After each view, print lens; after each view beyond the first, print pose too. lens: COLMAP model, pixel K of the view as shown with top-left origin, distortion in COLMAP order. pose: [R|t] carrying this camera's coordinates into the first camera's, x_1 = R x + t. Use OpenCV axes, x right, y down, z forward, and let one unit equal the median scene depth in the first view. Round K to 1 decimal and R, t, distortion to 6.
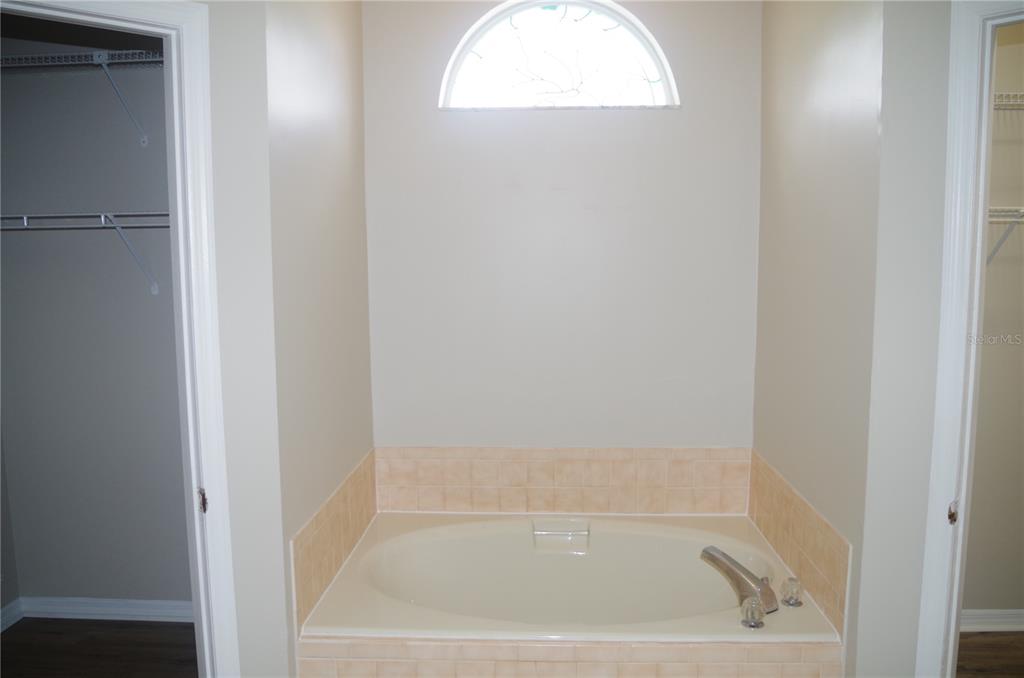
lens RADIAL K [[800.0, 0, 513.6], [0, 800.0, 340.0], [0, 0, 1]] dist [-0.014212, 0.005510]
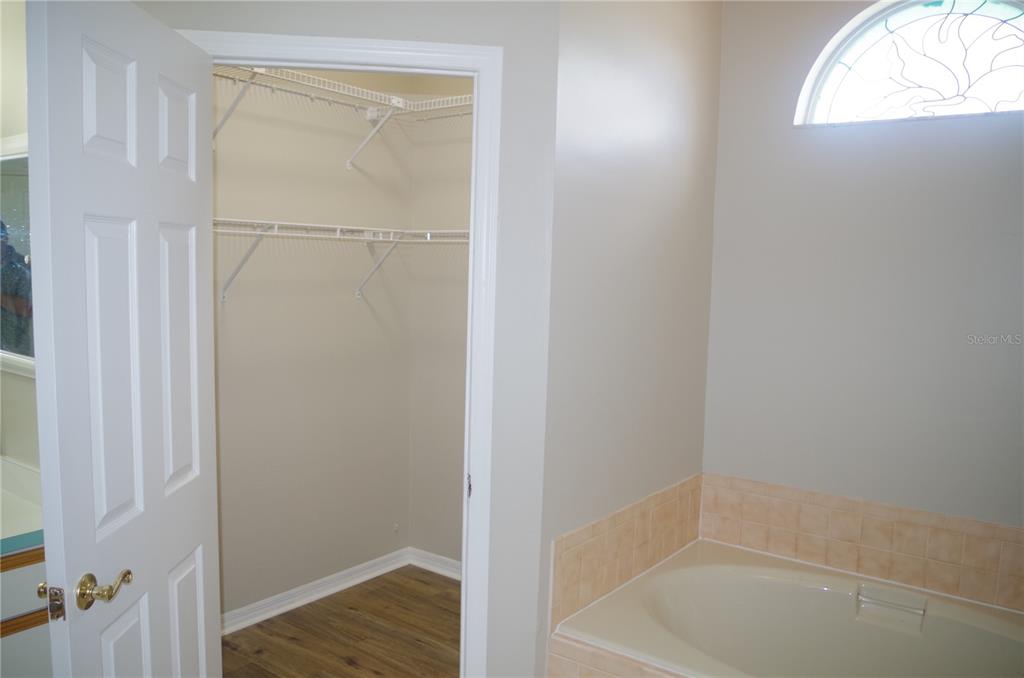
lens RADIAL K [[800.0, 0, 514.7], [0, 800.0, 339.2], [0, 0, 1]] dist [-0.014212, 0.005510]
pose [[0.851282, 0.081481, -0.518343, 0.133715], [-0.096194, 0.995361, -0.001514, -0.005130], [0.515816, 0.051150, 0.855171, 0.034406]]
